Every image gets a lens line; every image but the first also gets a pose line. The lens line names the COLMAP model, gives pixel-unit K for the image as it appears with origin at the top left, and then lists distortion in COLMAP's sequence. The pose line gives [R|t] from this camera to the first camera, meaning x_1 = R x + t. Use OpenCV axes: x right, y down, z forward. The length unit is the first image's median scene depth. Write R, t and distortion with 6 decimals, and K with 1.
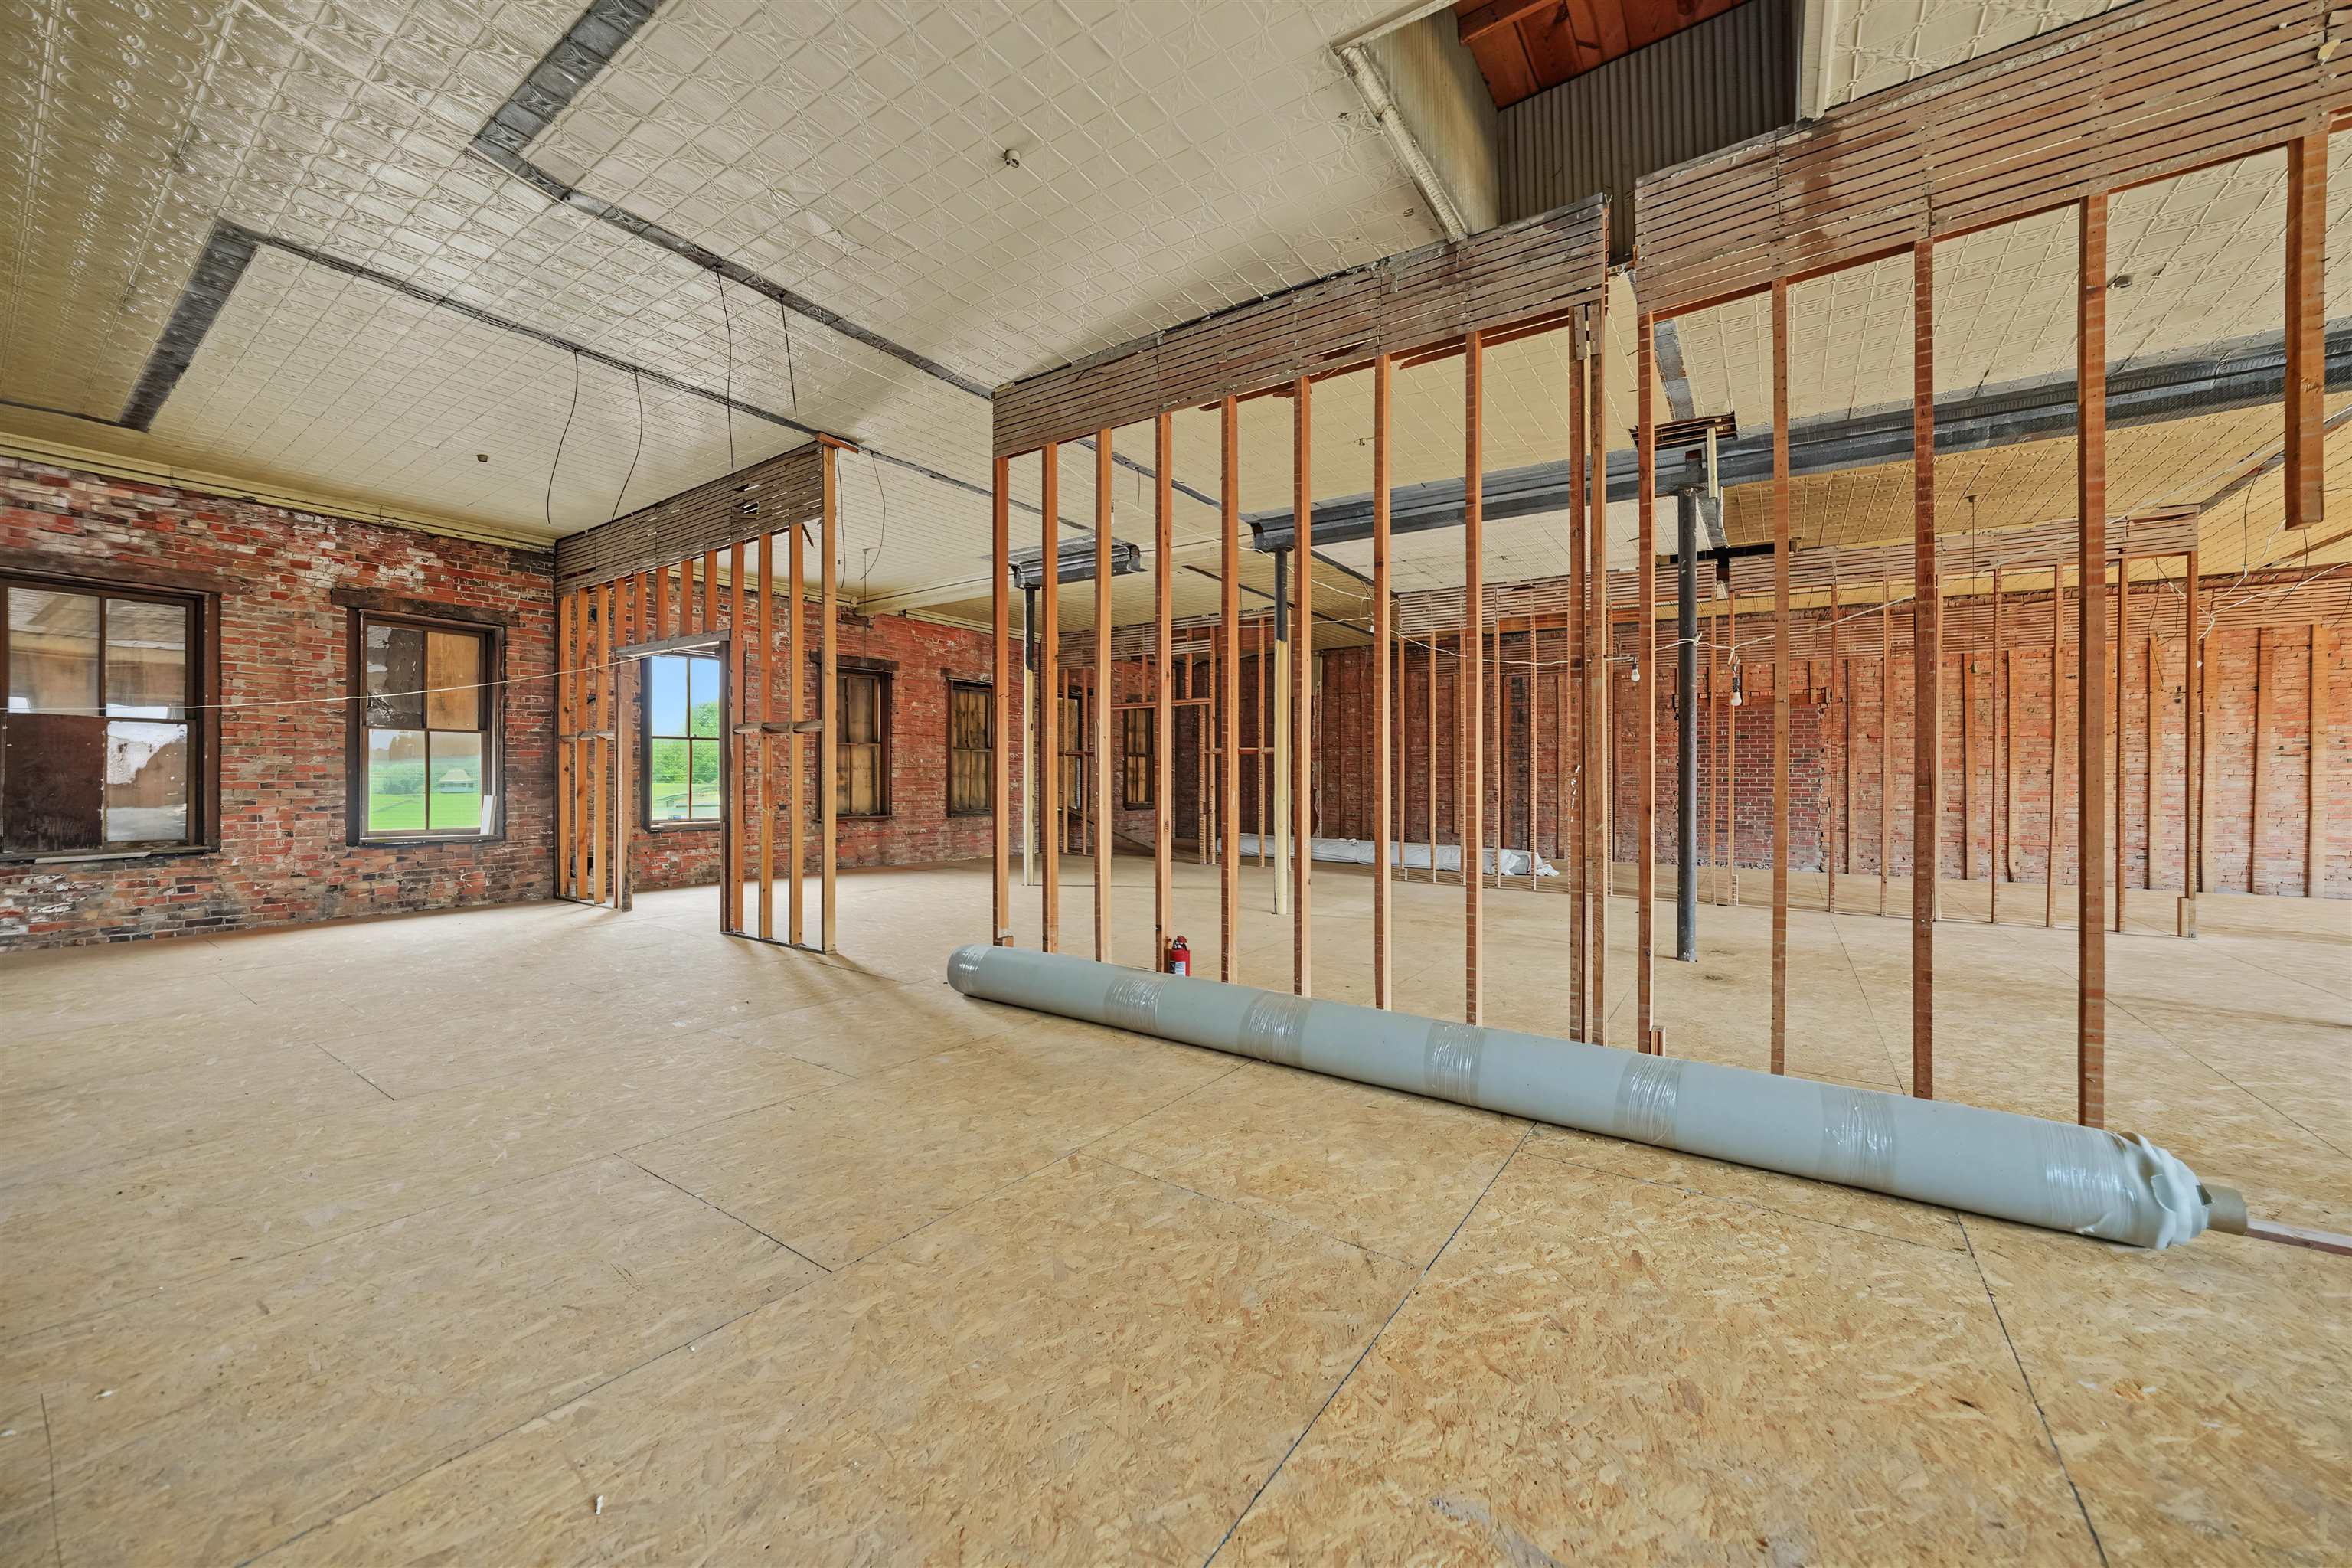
lens RADIAL K [[878.1, 0, 1175.2], [0, 878.1, 779.4], [0, 0, 1]] dist [-0.023807, 0.006192]
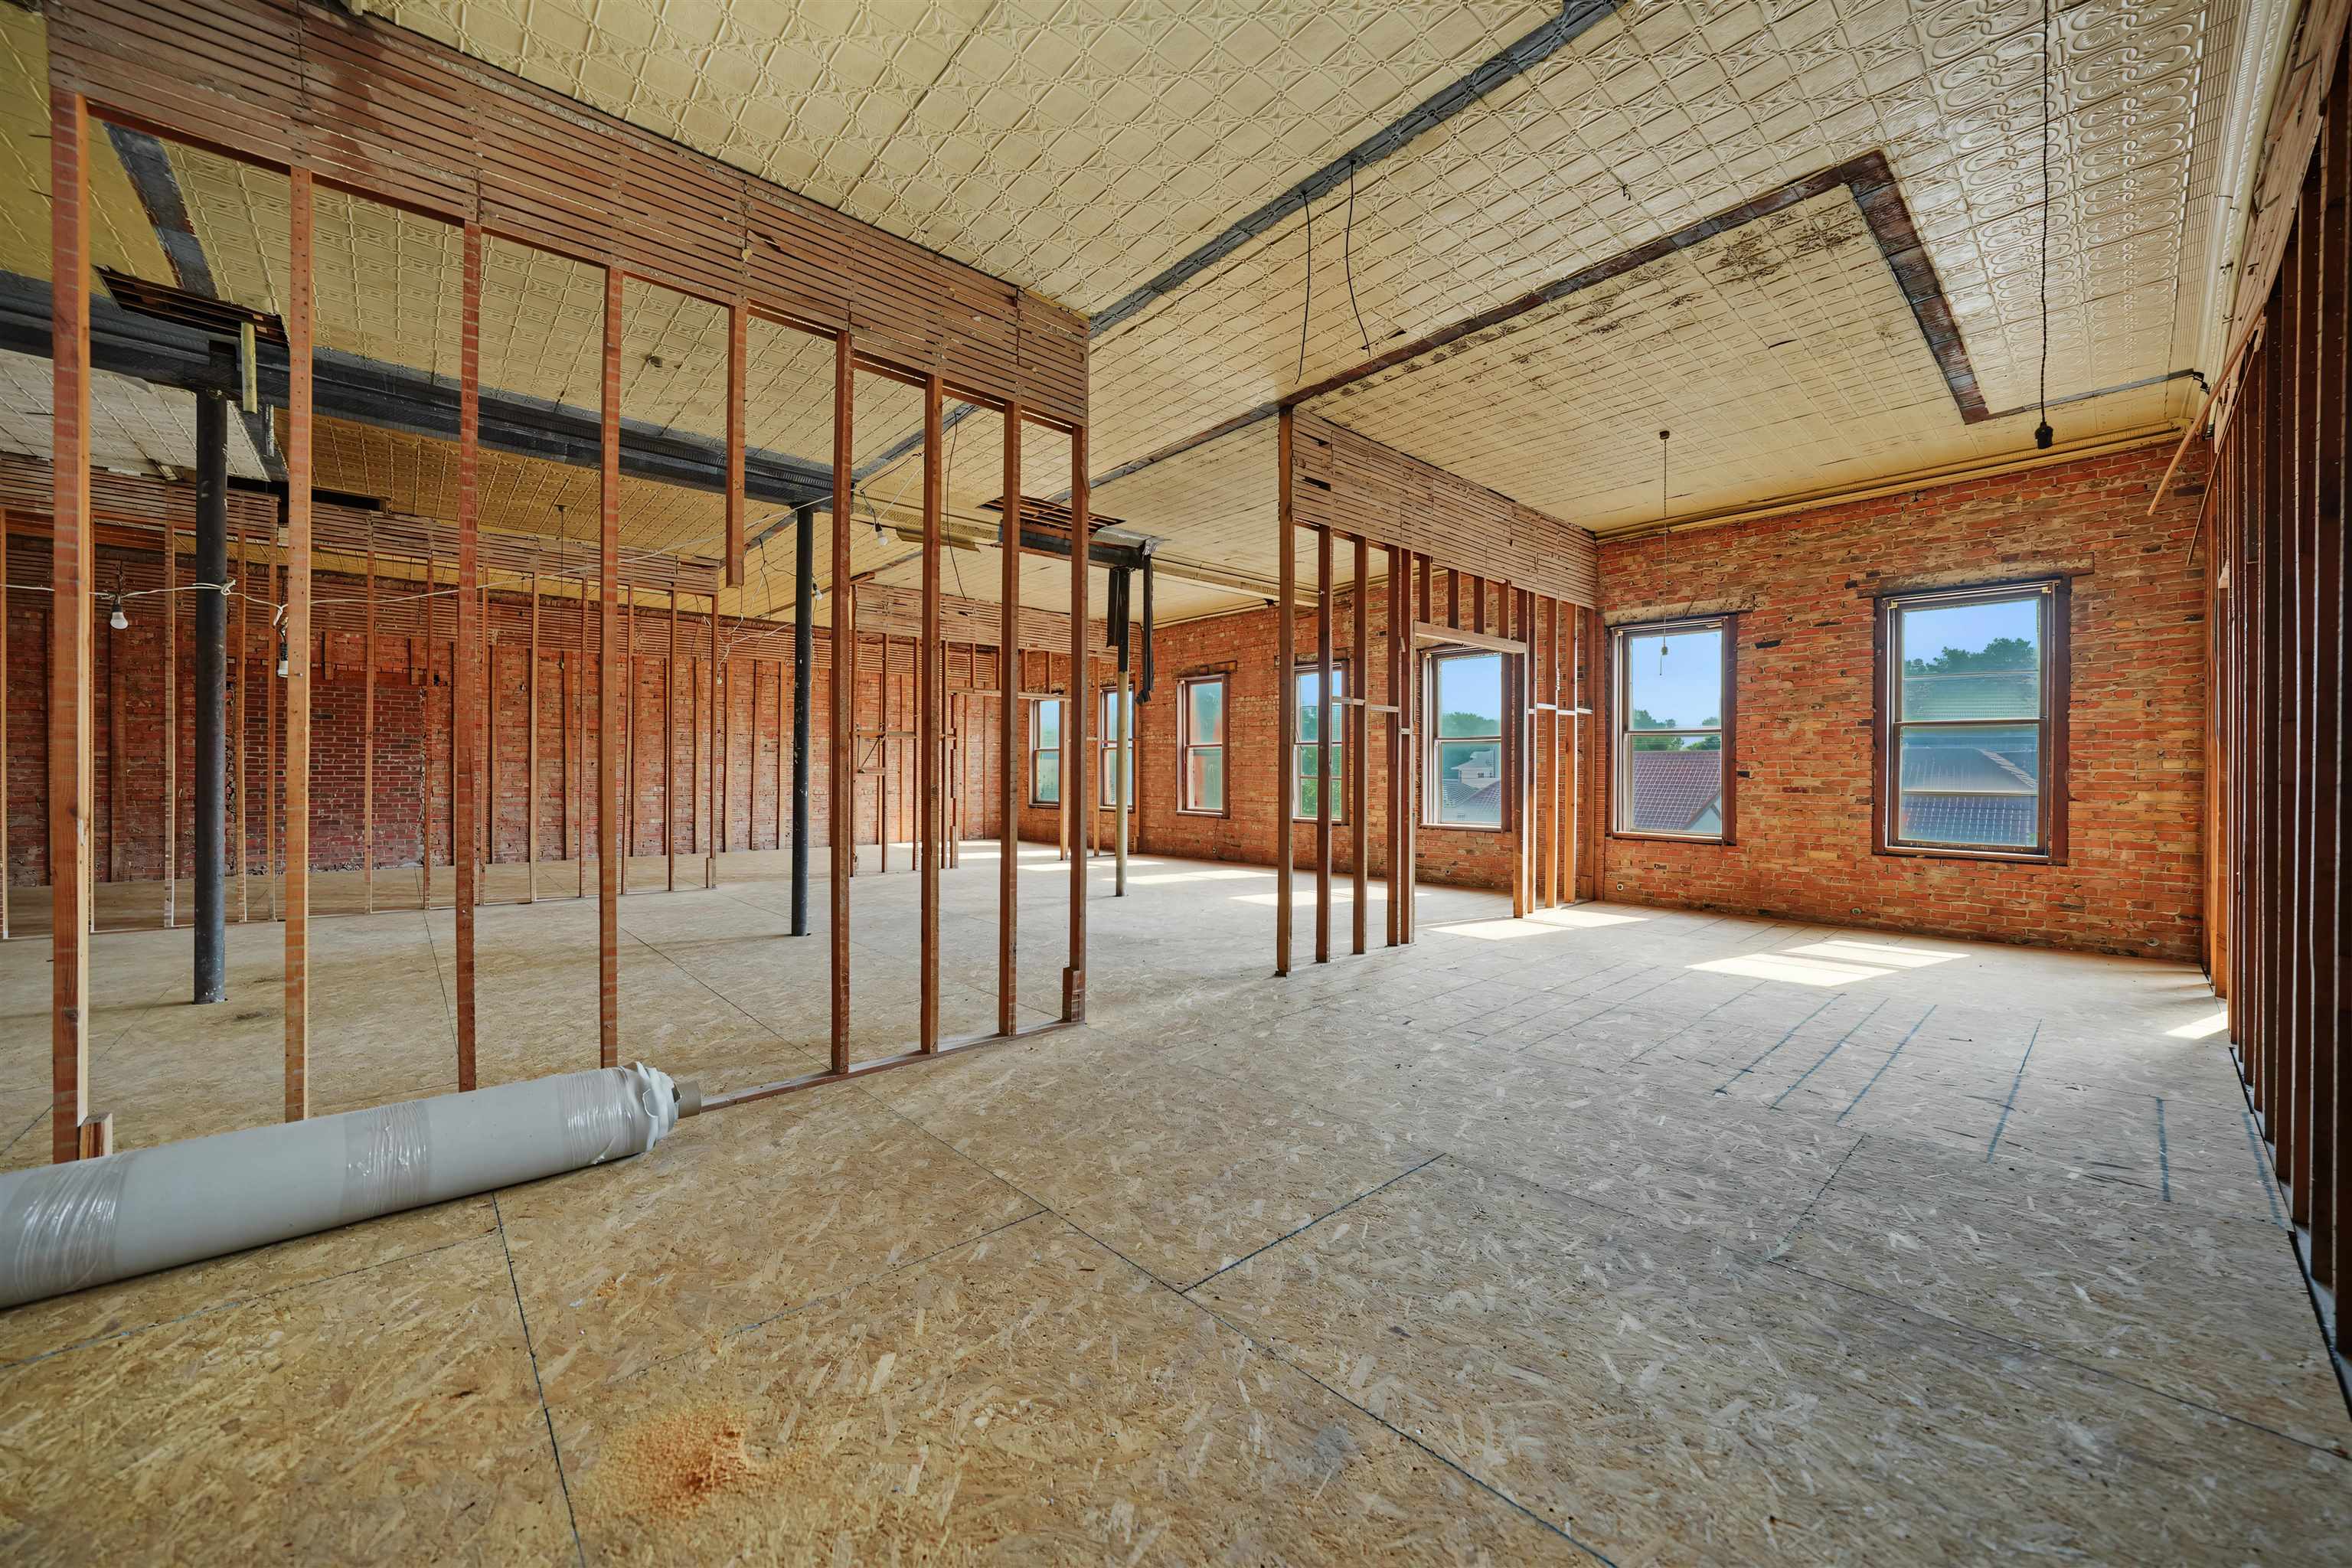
lens RADIAL K [[878.1, 0, 1183.6], [0, 878.1, 775.4], [0, 0, 1]] dist [-0.023807, 0.006192]
pose [[0.230781, -0.006055, 0.972987, 0.069839], [-0.004120, 0.999966, 0.007201, -0.002358], [-0.972997, -0.005671, 0.230748, -0.020384]]
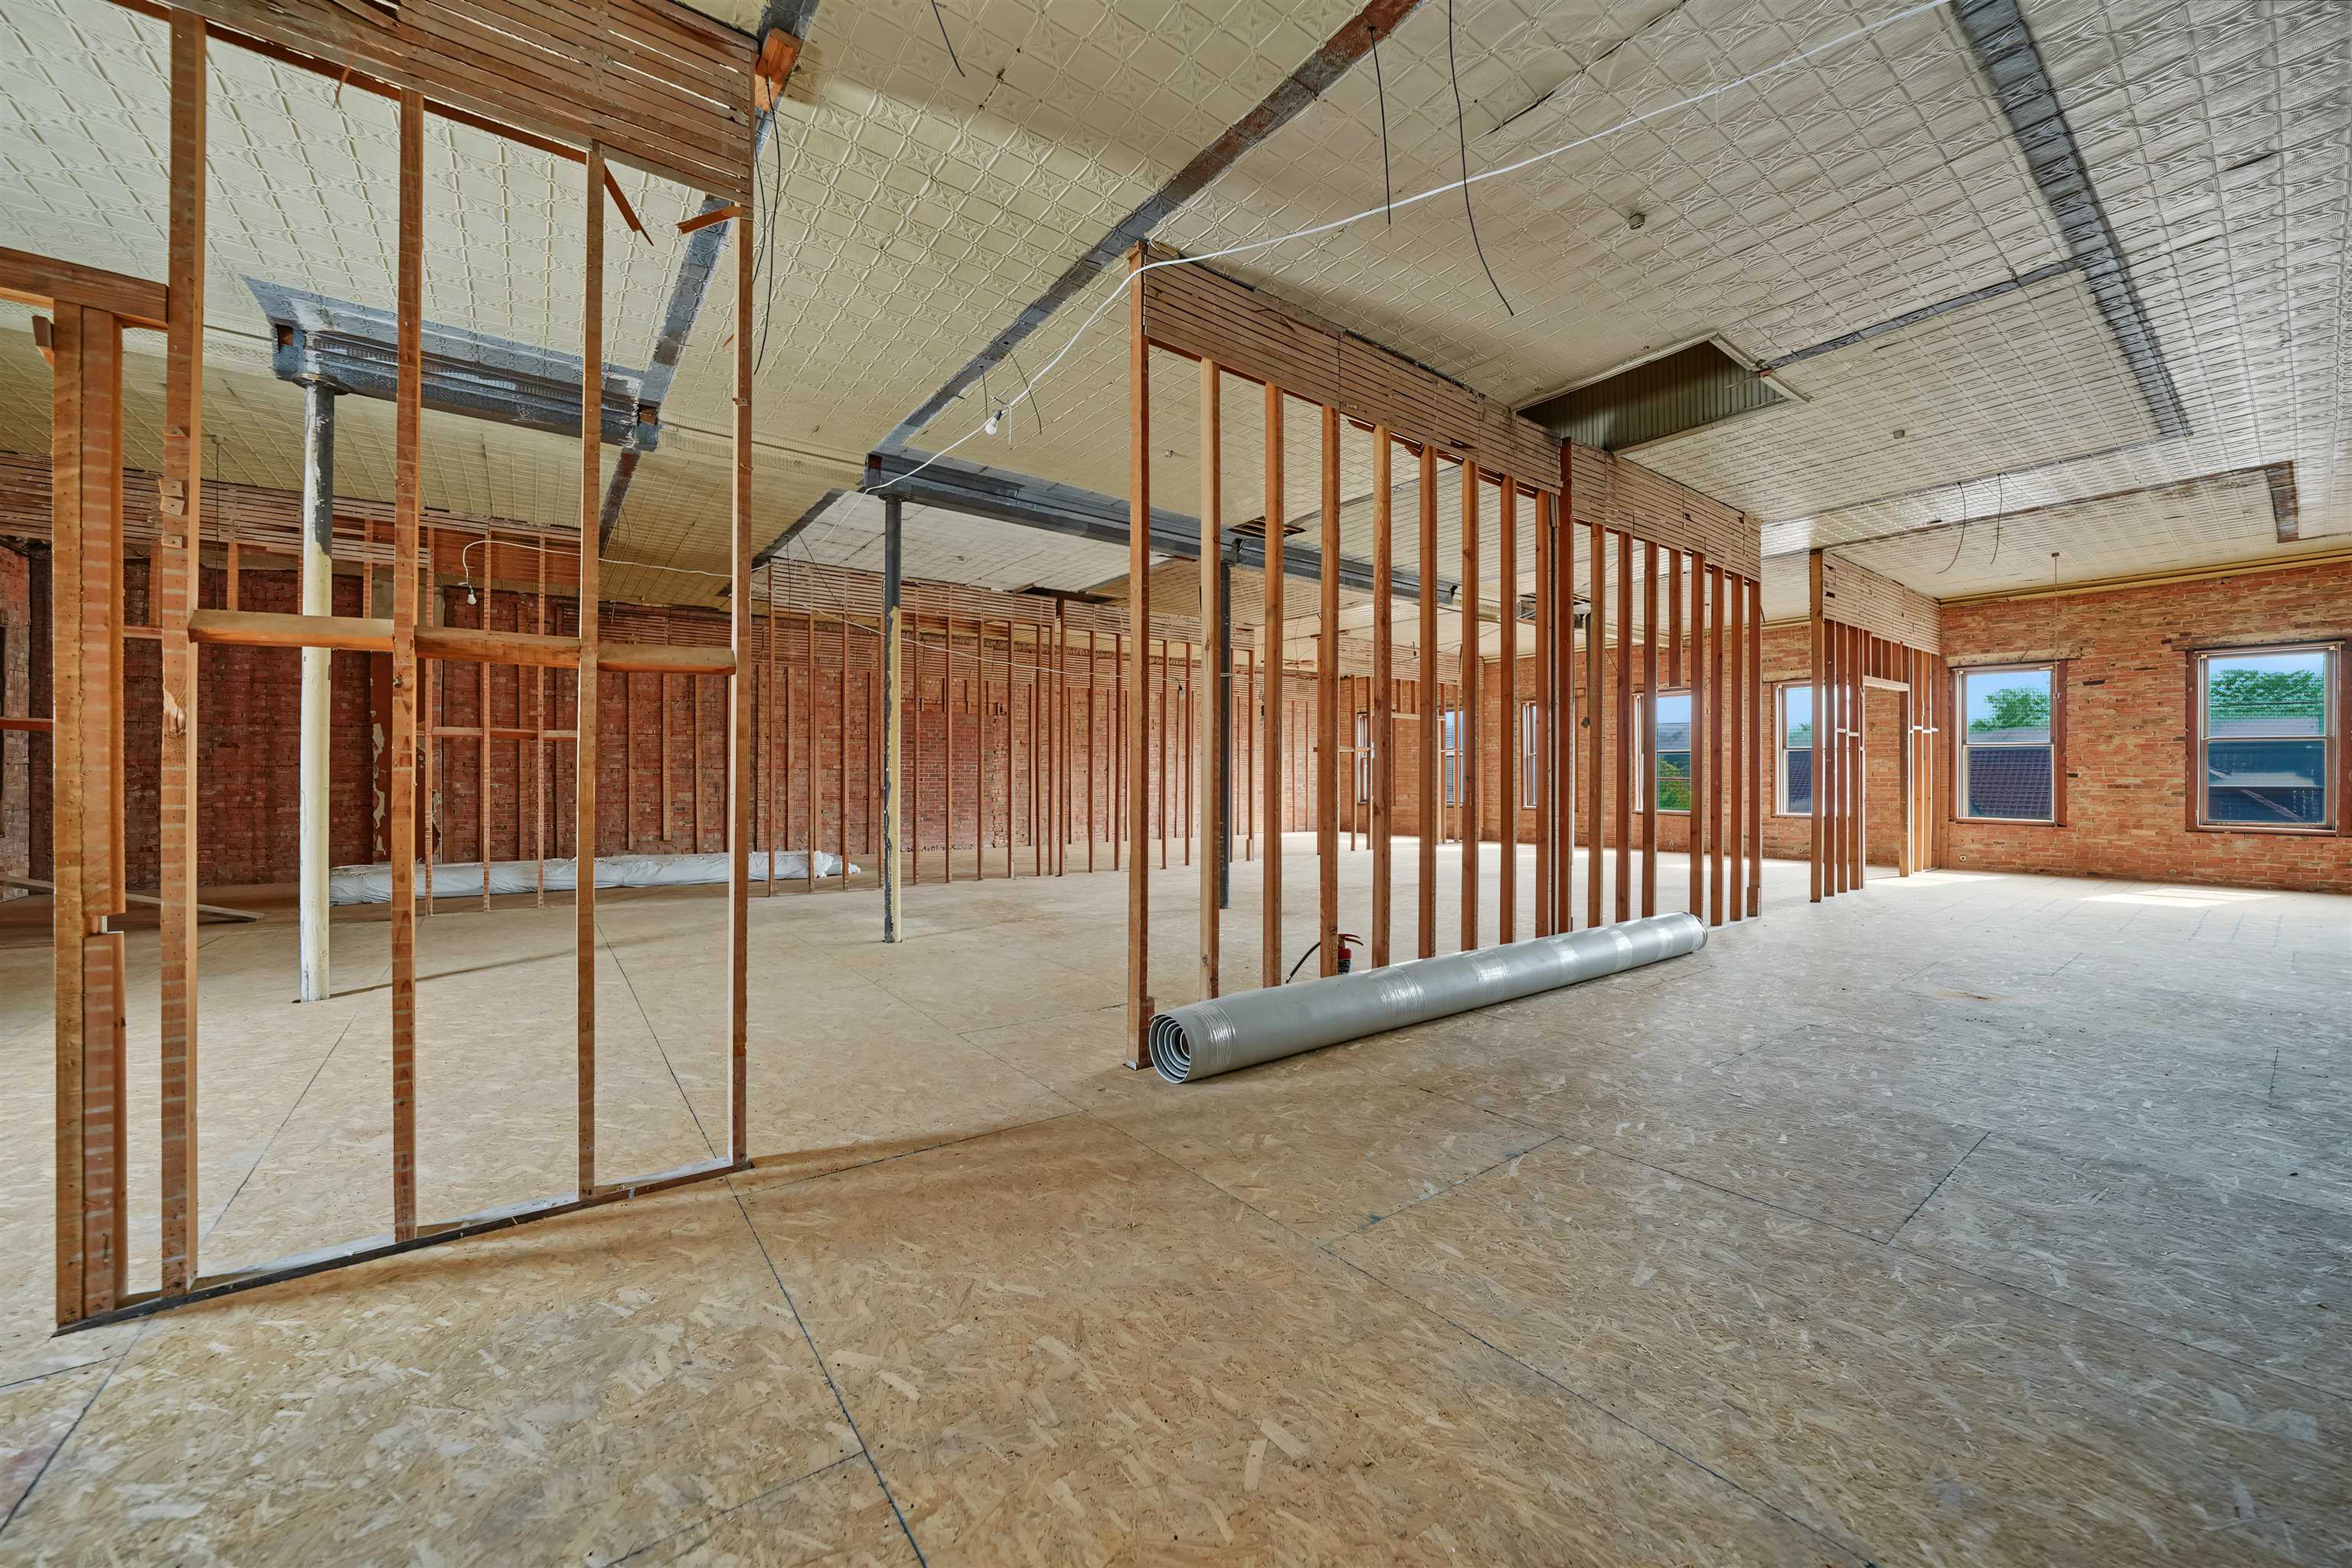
lens RADIAL K [[878.1, 0, 1175.0], [0, 878.1, 779.0], [0, 0, 1]] dist [-0.023807, 0.006192]
pose [[0.318820, -0.007494, 0.947786, -1.243777], [0.001483, 0.999971, 0.007407, -0.009579], [-0.947814, -0.000956, 0.318822, 1.053750]]
